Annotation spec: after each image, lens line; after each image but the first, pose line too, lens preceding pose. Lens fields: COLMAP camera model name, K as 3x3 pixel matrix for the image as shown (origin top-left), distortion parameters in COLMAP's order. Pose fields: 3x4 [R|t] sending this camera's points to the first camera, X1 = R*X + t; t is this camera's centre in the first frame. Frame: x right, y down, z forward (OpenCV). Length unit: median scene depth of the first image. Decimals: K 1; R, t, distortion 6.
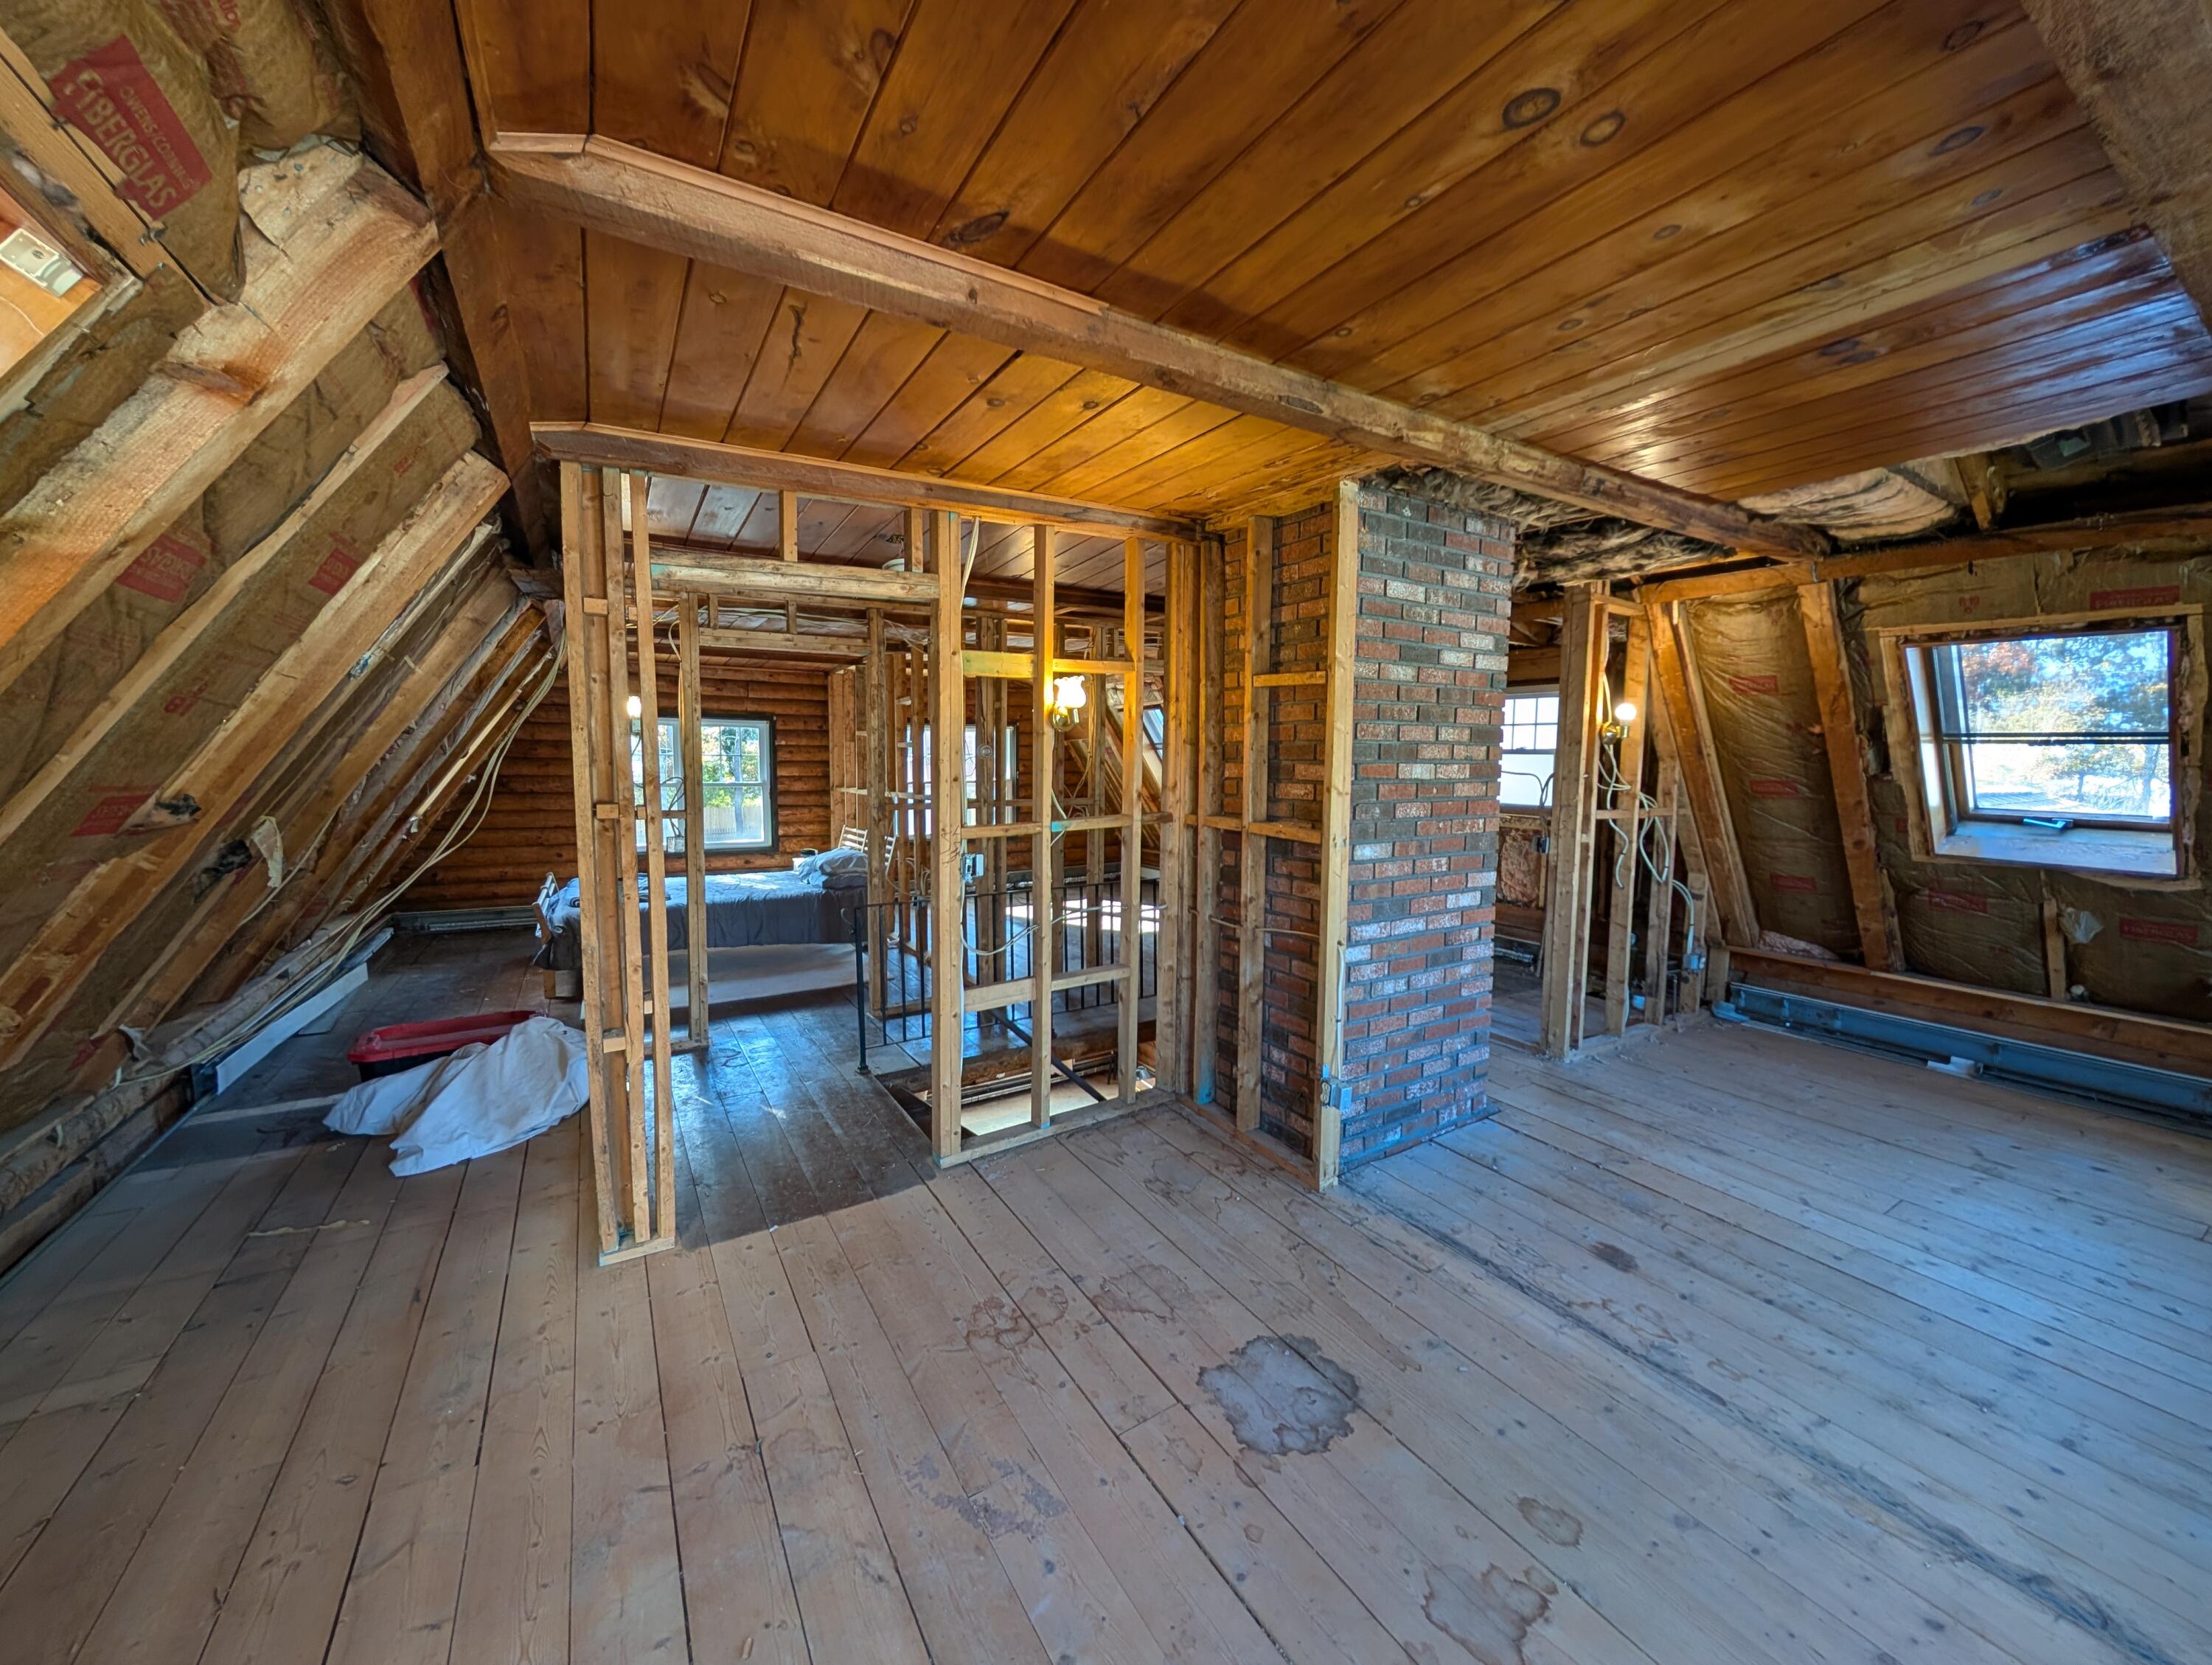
lens RADIAL K [[836.1, 0, 1110.7], [0, 836.1, 829.0], [0, 0, 1]] dist [-0.002505, 0.000006]
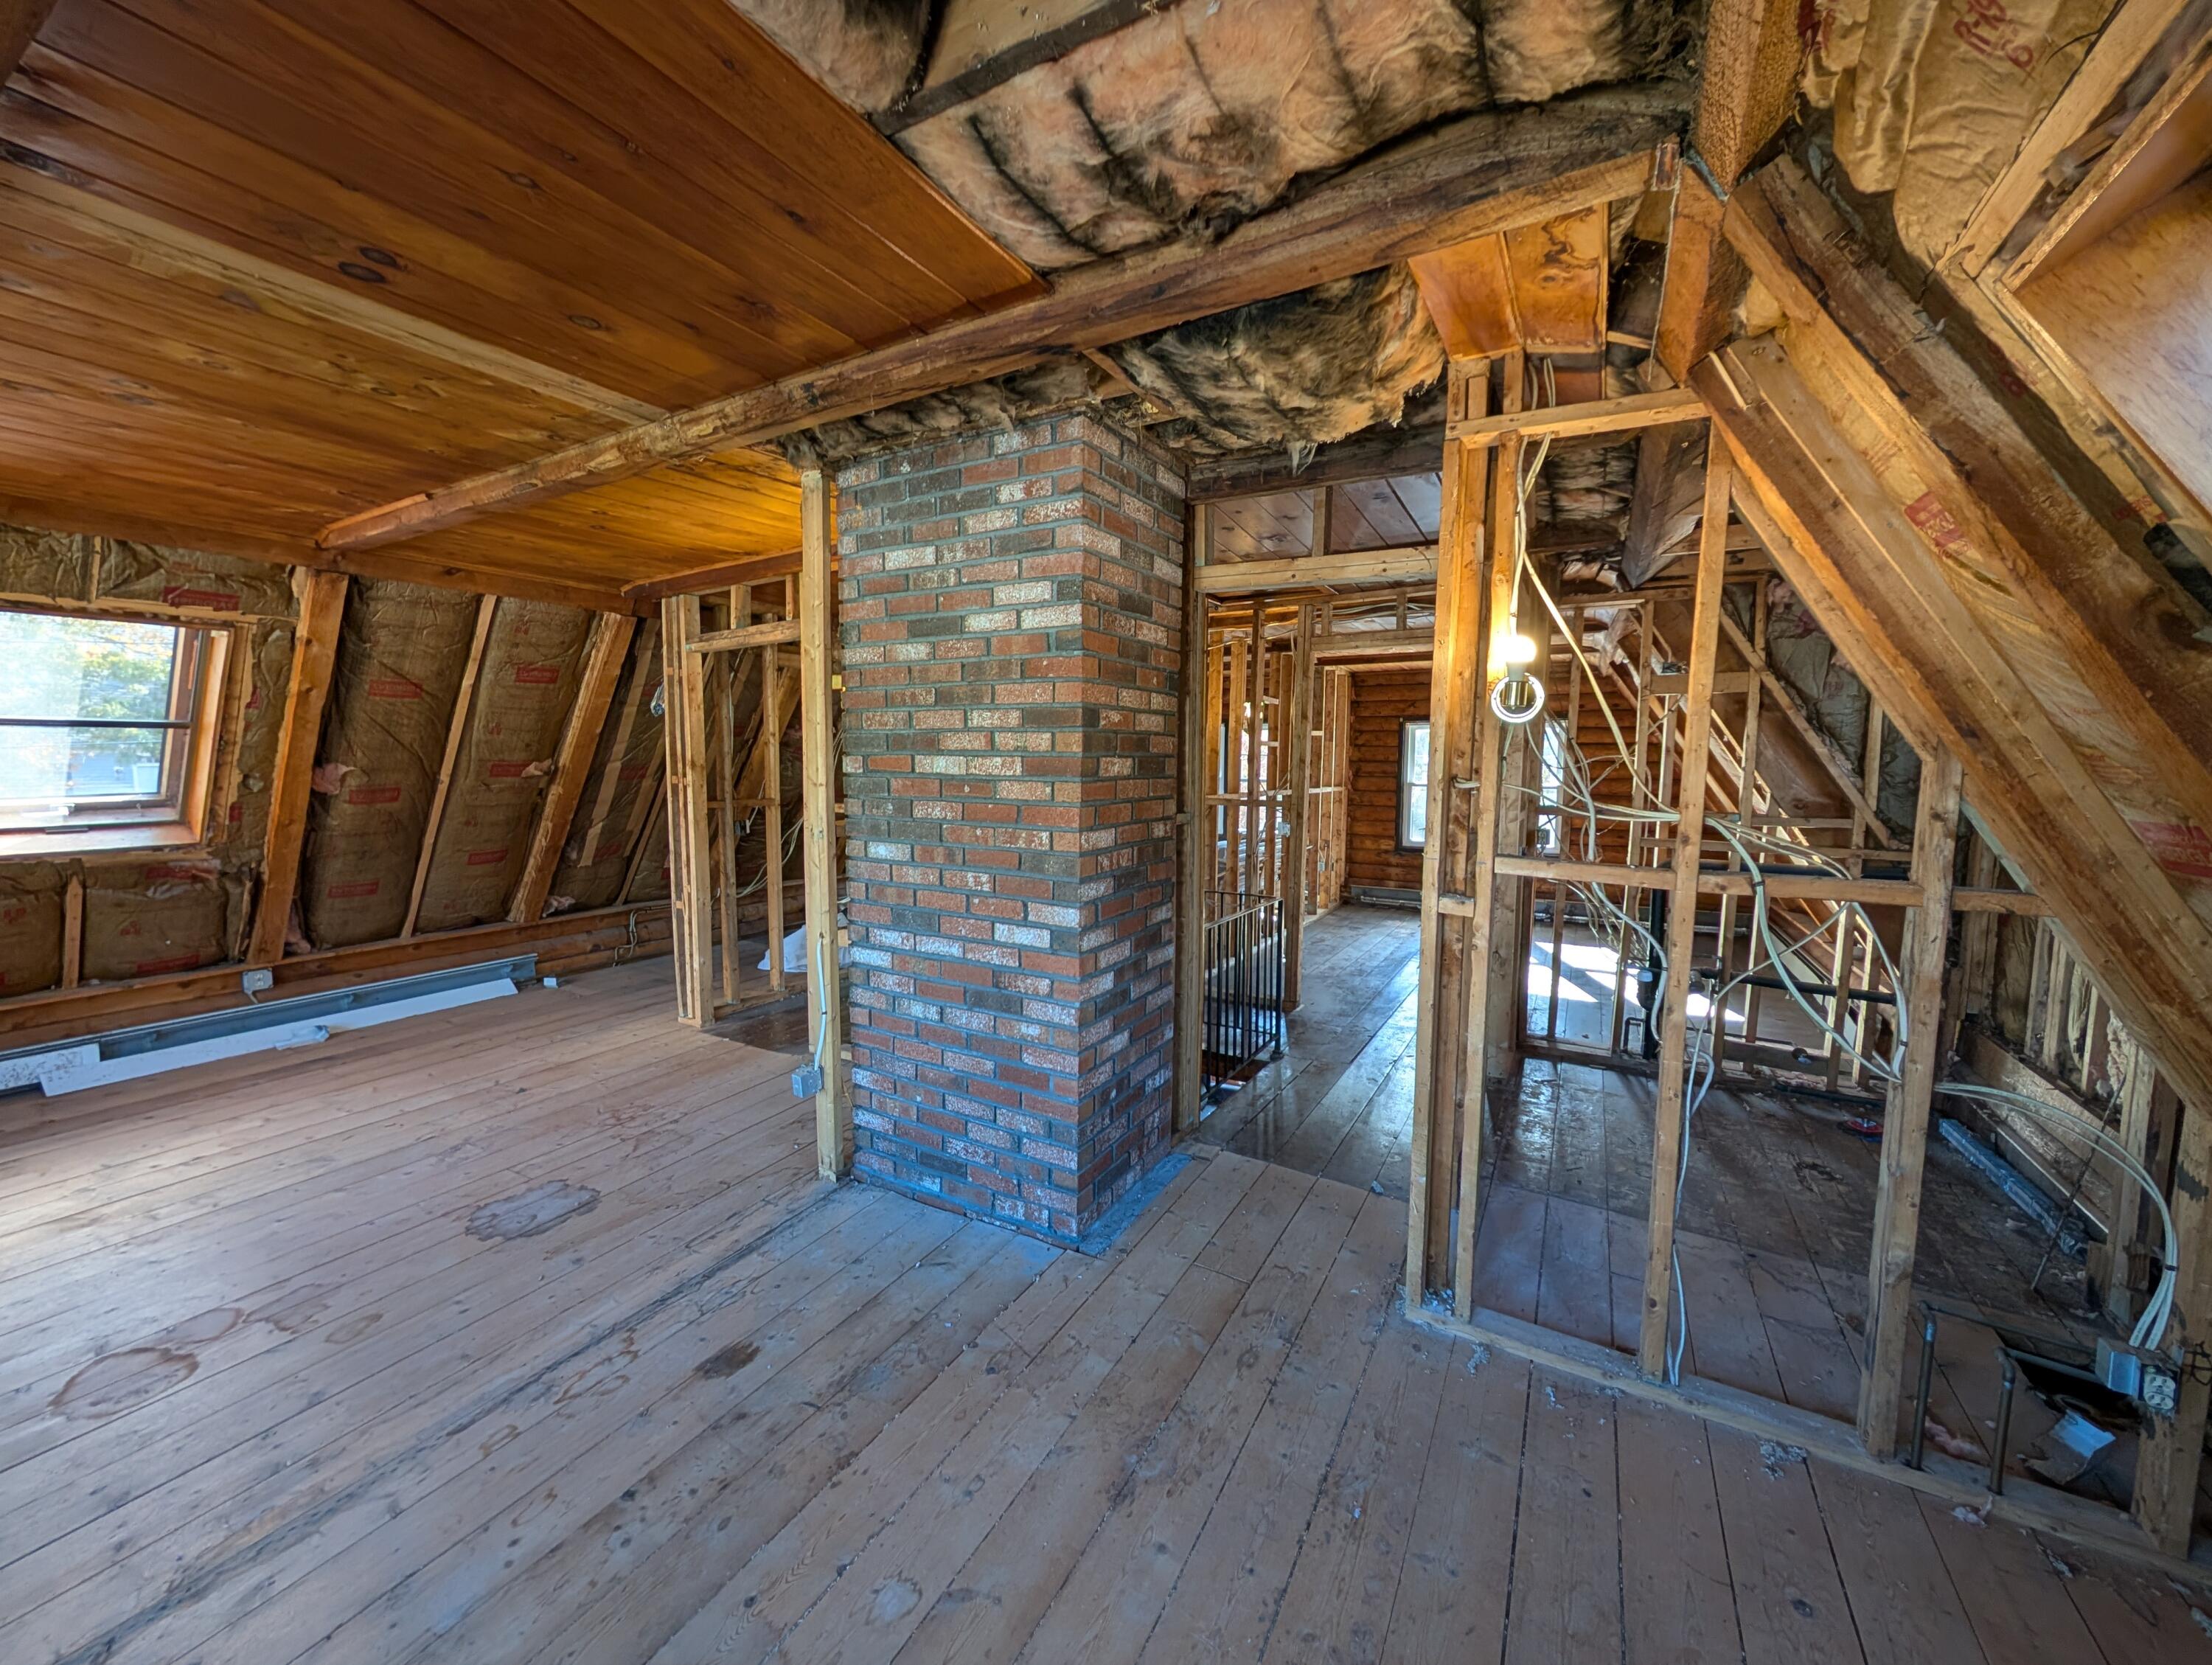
lens RADIAL K [[836.1, 0, 1113.3], [0, 836.1, 826.4], [0, 0, 1]] dist [-0.002505, 0.000006]
pose [[0.485447, 0.076405, -0.870921, 1.198794], [-0.079845, 0.995885, 0.042863, -0.057443], [0.870612, 0.048730, 0.489550, 0.746067]]
